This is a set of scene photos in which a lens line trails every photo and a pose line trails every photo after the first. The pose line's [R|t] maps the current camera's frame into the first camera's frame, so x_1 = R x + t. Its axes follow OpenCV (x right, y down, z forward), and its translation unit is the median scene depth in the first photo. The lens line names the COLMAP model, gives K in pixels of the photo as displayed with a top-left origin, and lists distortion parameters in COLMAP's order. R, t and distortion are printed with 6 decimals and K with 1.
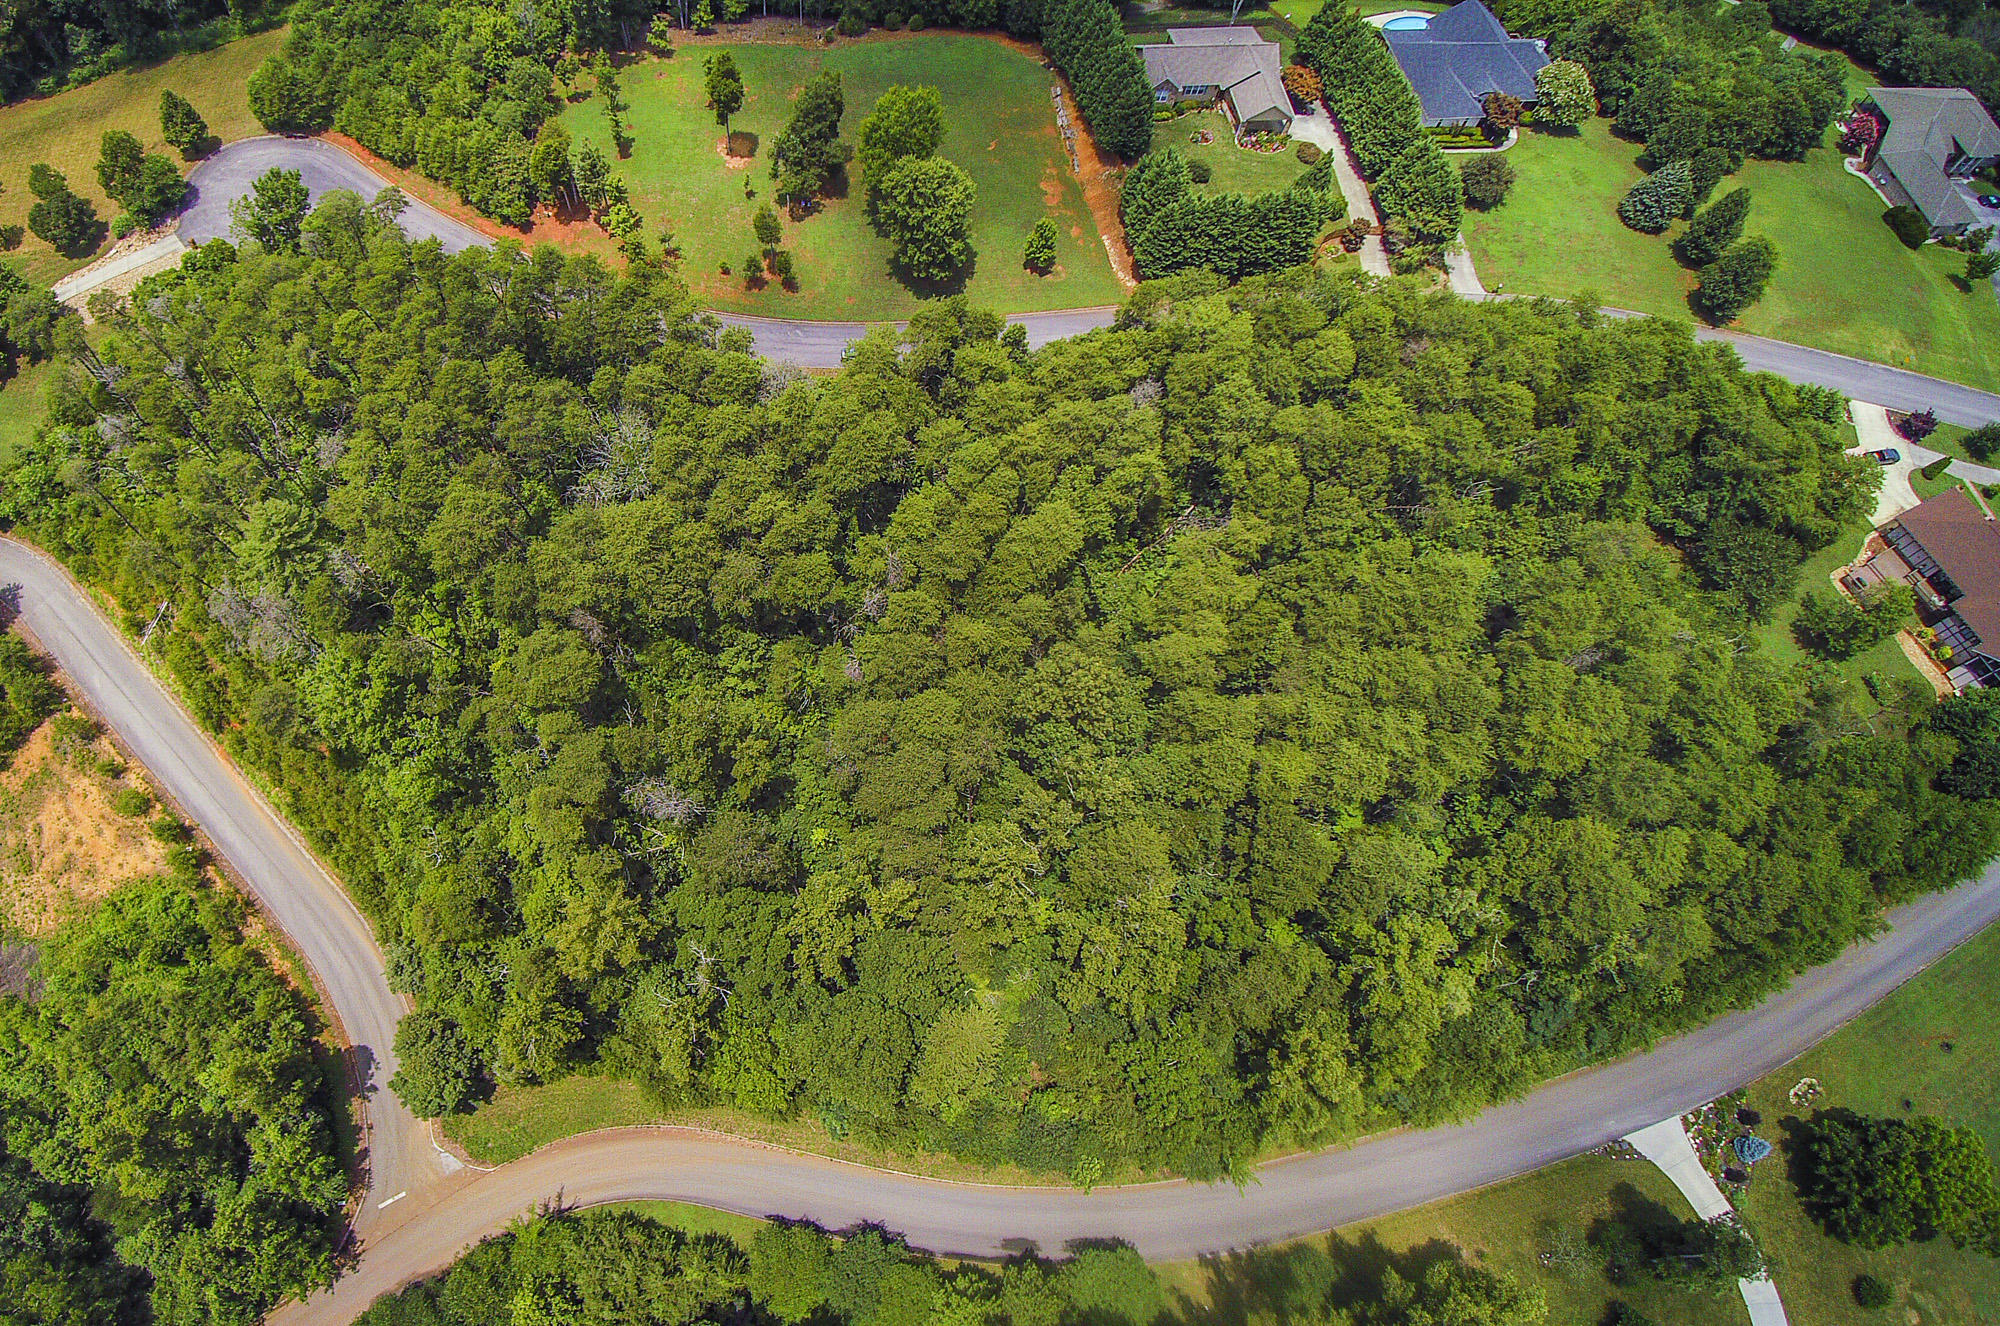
lens RADIAL K [[1122.8, 0, 803.7], [0, 1122.8, 649.0], [0, 0, 1]] dist [-0.029222, -0.017765]
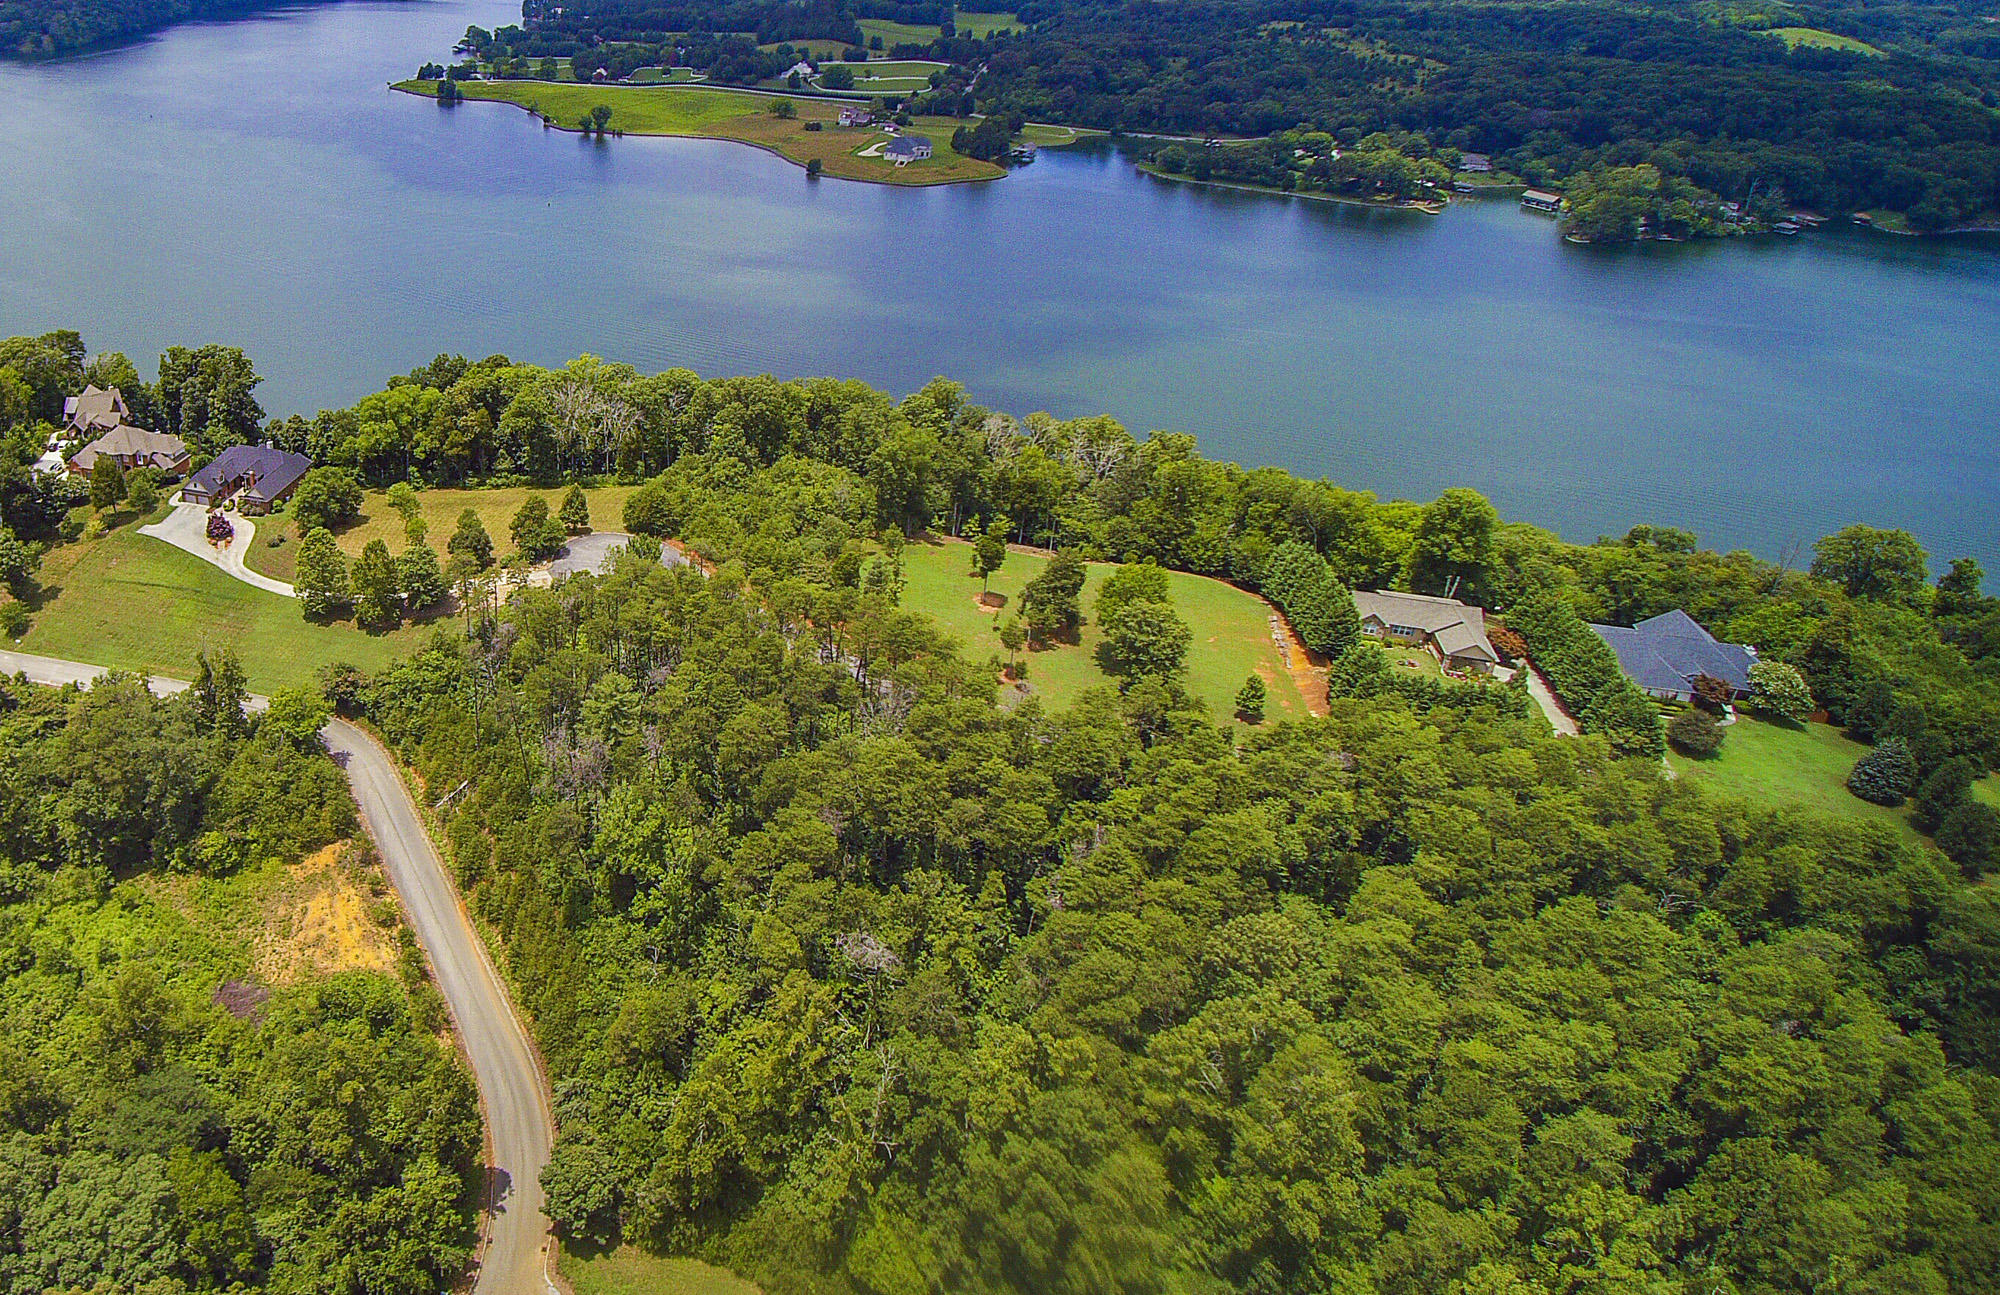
lens RADIAL K [[1332.4, 0, 548.9], [0, 1332.4, 487.3], [0, 0, 1]] dist [-0.028485, -0.019350]
pose [[0.926258, 0.155900, -0.343134, -0.031125], [-0.337712, 0.747507, -0.572000, 0.543849], [0.167320, 0.645701, 0.745034, -0.311873]]
